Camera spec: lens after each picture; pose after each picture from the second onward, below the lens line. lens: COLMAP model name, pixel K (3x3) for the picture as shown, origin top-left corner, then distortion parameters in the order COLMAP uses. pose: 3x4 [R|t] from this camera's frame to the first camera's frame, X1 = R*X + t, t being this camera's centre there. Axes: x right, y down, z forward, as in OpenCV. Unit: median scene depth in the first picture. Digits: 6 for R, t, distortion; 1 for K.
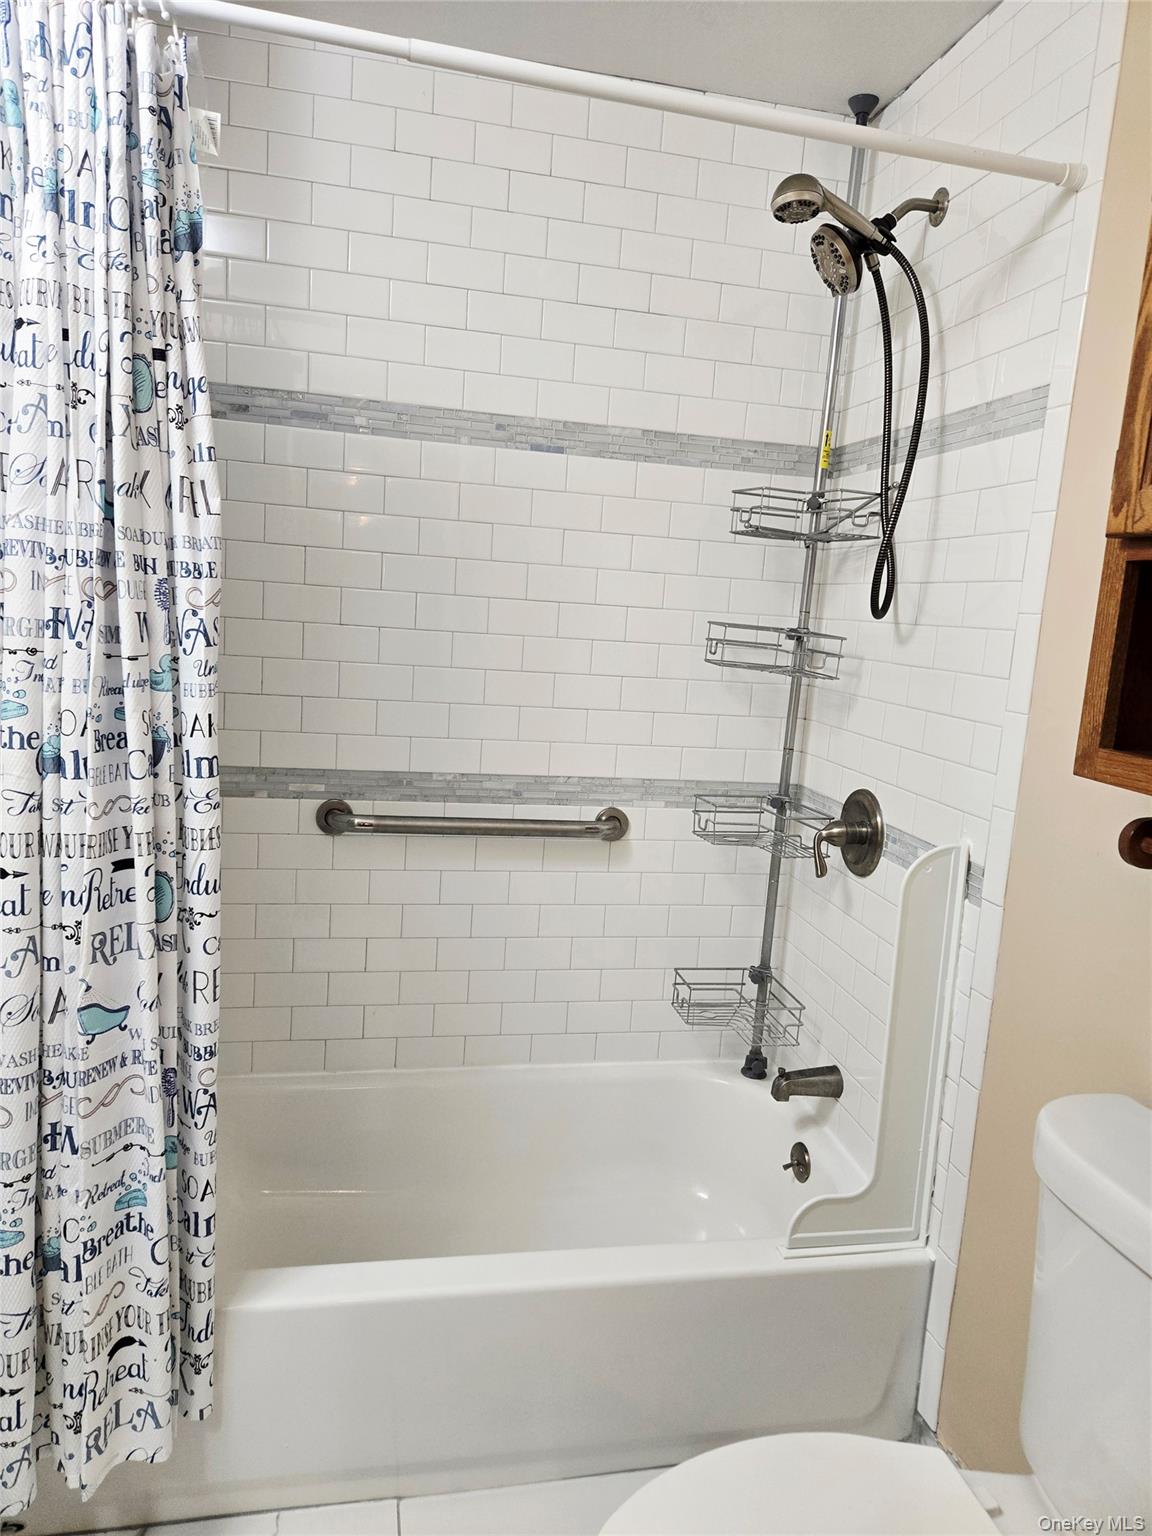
lens RADIAL K [[1032.9, 0, 582.4], [0, 1032.9, 766.7], [0, 0, 1]] dist [0.067729, -0.055342]
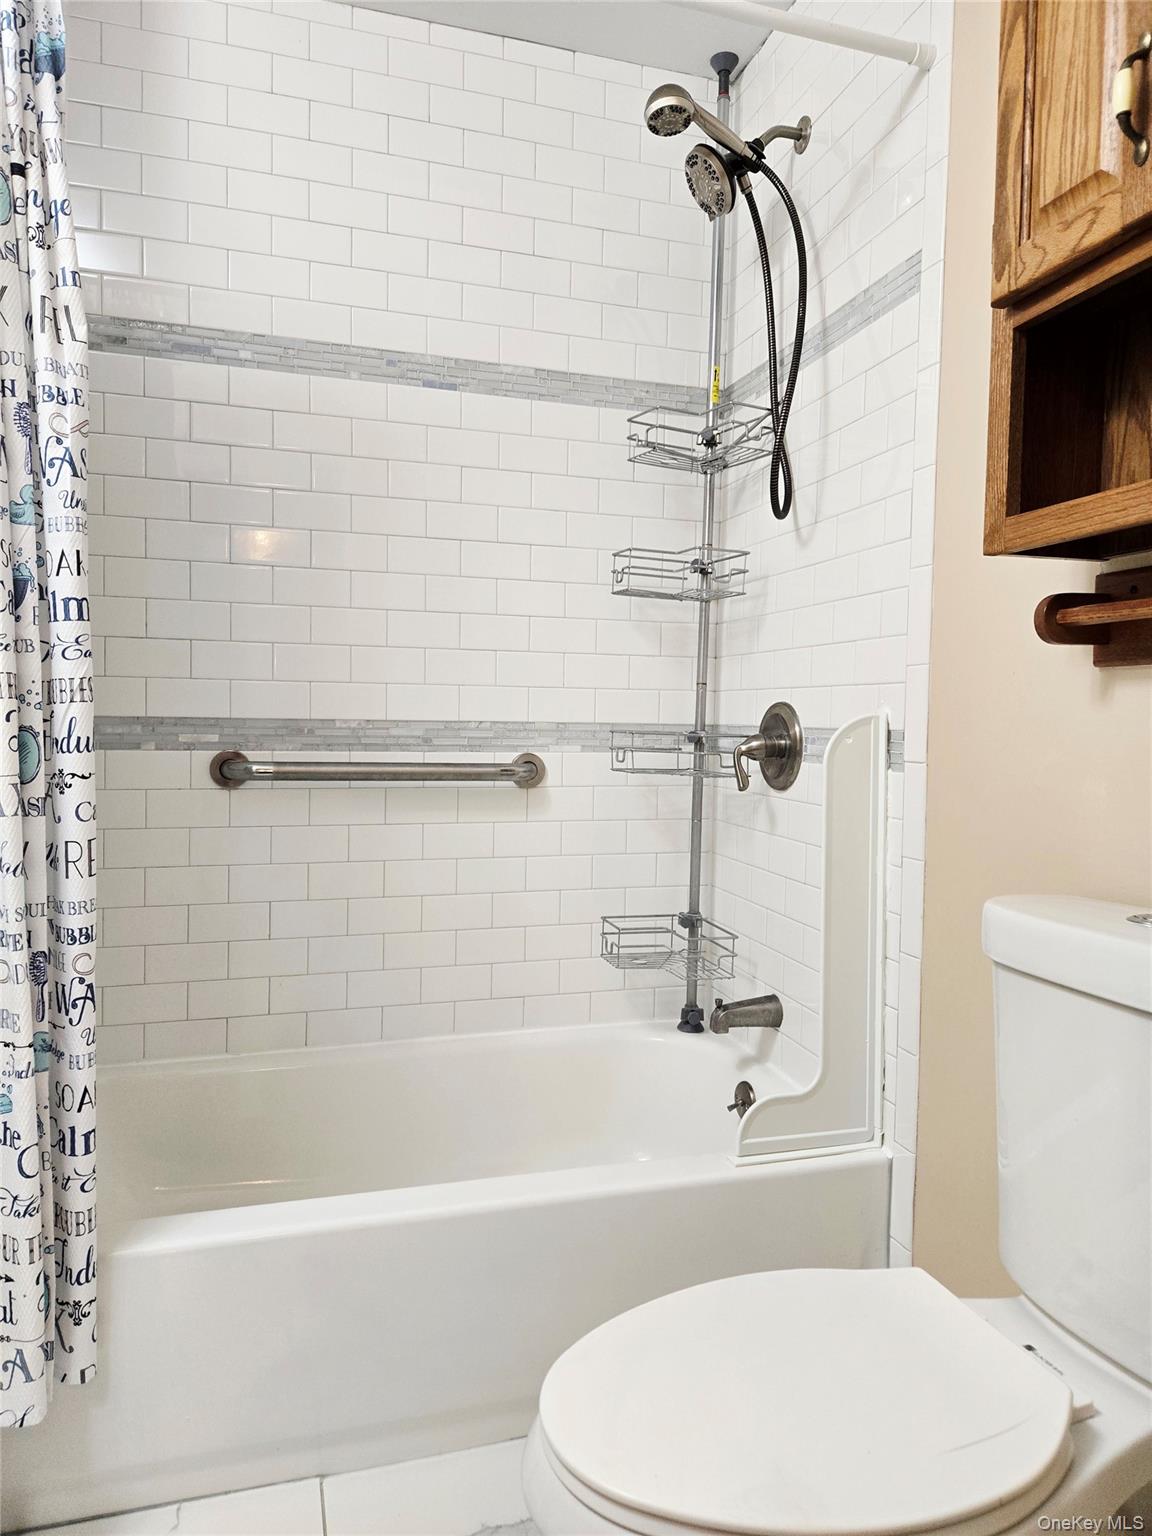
lens RADIAL K [[1032.9, 0, 587.6], [0, 1032.9, 762.6], [0, 0, 1]] dist [0.067729, -0.055342]
pose [[0.994497, -0.053431, 0.090118, -0.002722], [0.062992, 0.992281, -0.106817, 0.193198], [-0.083715, 0.111905, 0.990186, 0.048897]]
